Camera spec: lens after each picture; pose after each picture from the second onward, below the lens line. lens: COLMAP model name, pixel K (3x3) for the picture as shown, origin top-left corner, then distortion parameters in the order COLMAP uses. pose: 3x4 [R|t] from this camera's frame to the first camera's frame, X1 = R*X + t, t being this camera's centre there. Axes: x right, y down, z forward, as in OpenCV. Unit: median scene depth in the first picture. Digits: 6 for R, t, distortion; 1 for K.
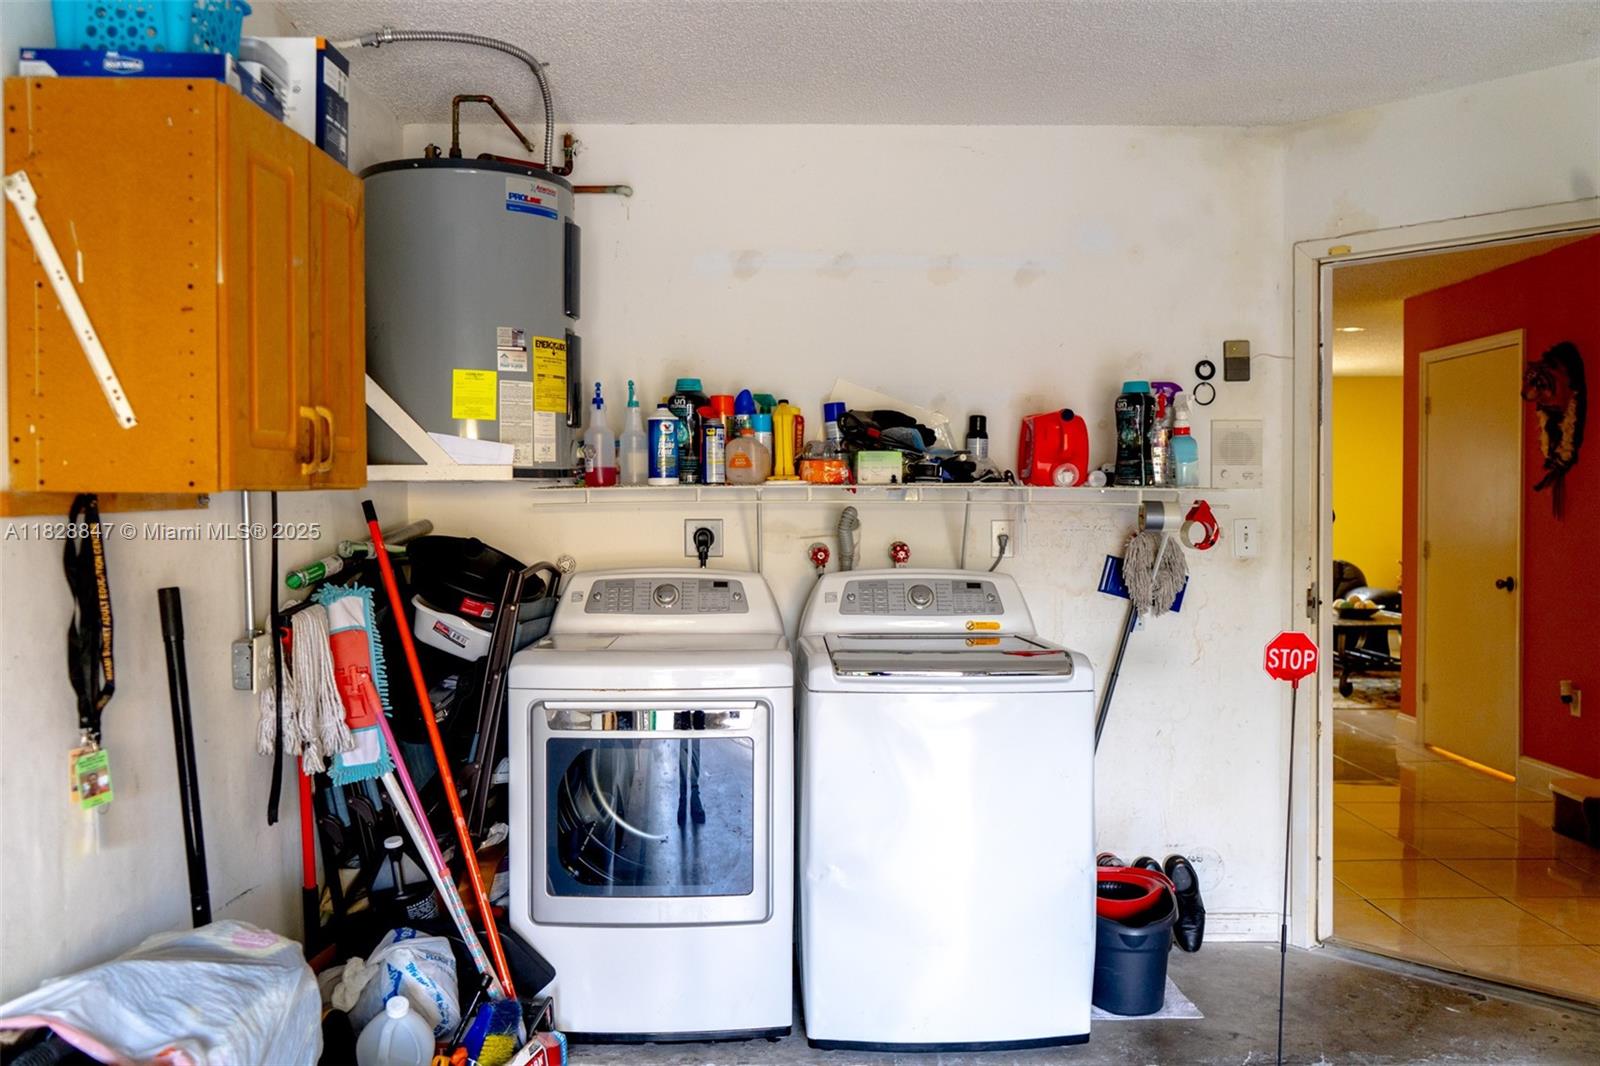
lens RADIAL K [[1280.8, 0, 800.0], [0, 1280.8, 533.0], [0, 0, 1]] dist [0.000457, 0.001982]
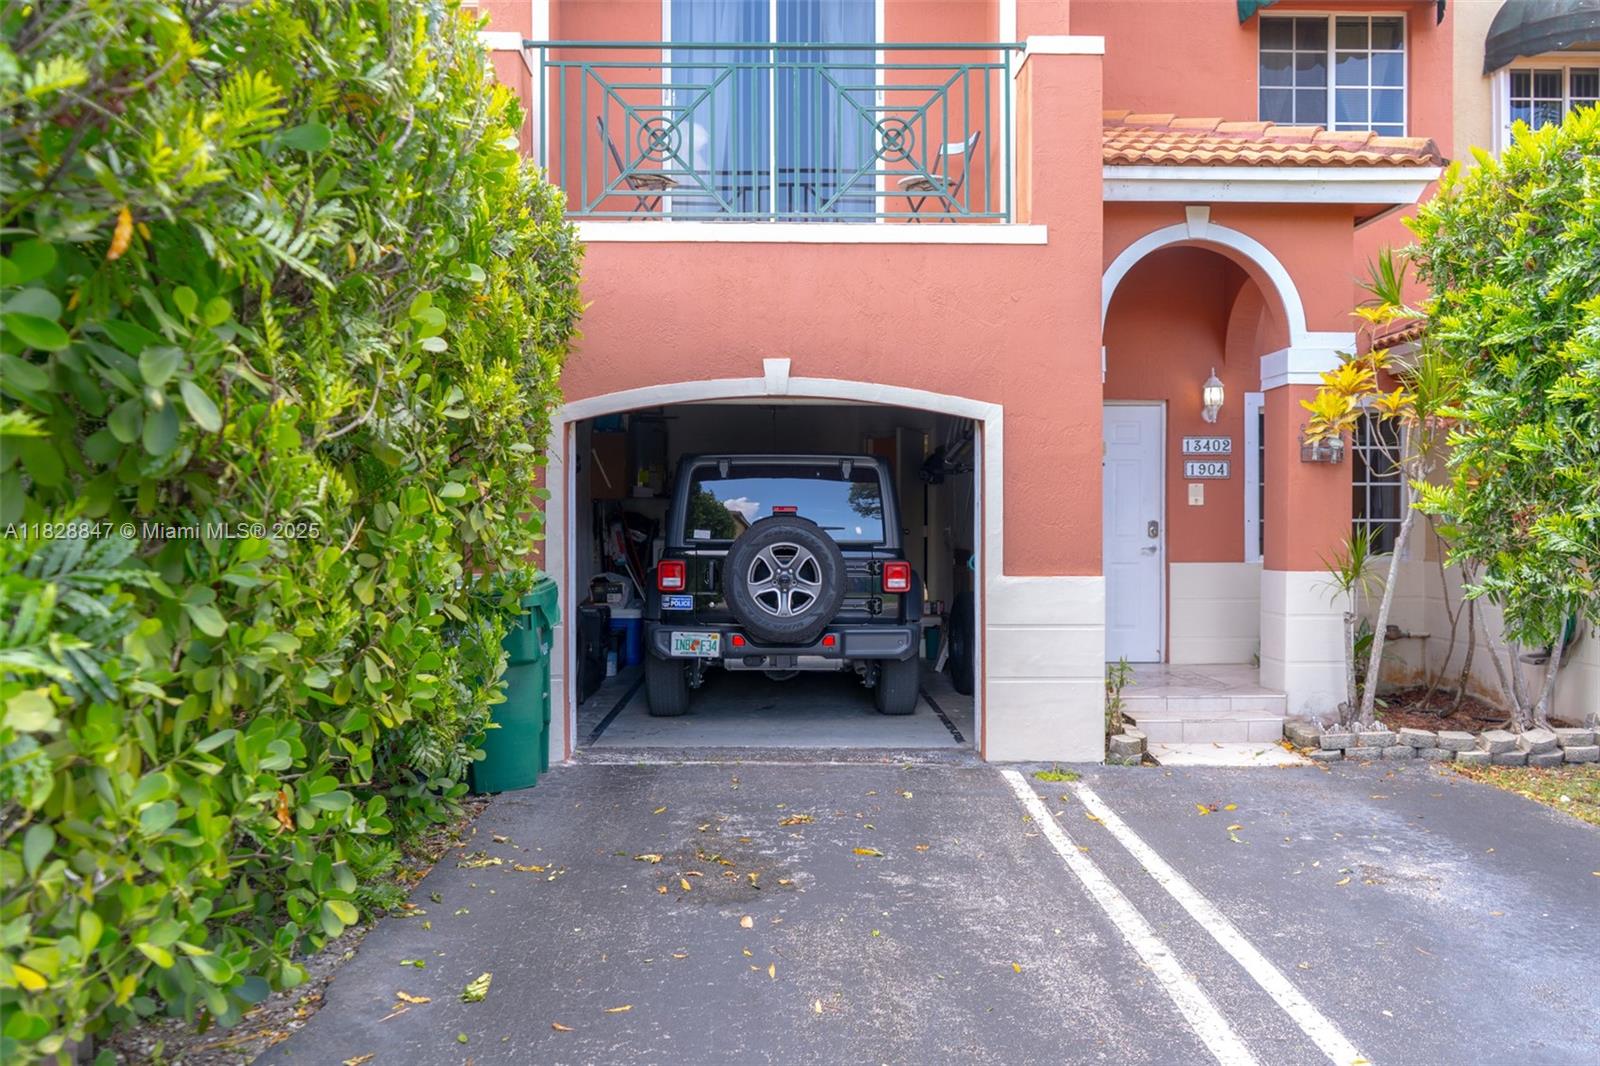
lens RADIAL K [[1280.8, 0, 800.0], [0, 1280.8, 533.0], [0, 0, 1]] dist [0.000457, 0.001982]
pose [[0.999834, 0.001551, 0.018169, 0.155719], [-0.001253, 0.999865, -0.016387, 0.125508], [-0.018192, 0.016362, 0.999701, -2.790451]]
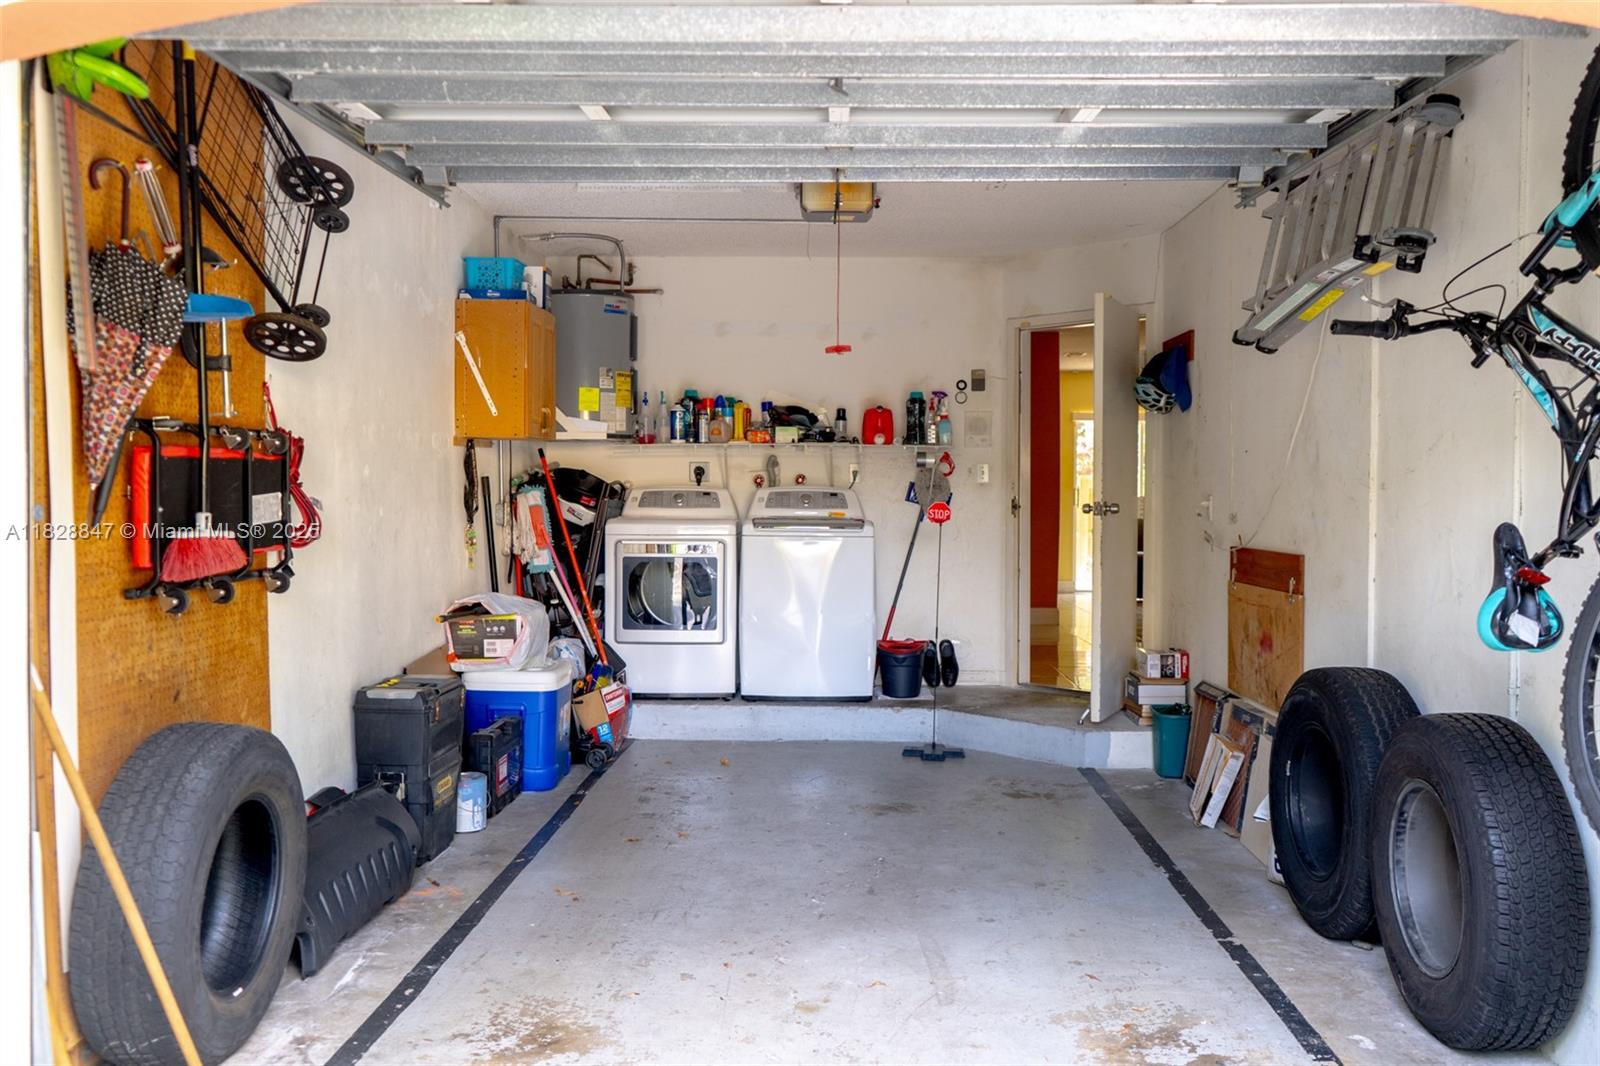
lens RADIAL K [[1426.2, 0, 800.0], [0, 1426.2, 533.0], [0, 0, 1]] dist [-0.004992, -0.000378]
pose [[0.999398, 0.006220, -0.034138, 0.160537], [-0.006034, 0.999966, 0.005552, 0.089121], [0.034171, -0.005342, 0.999402, -1.217850]]
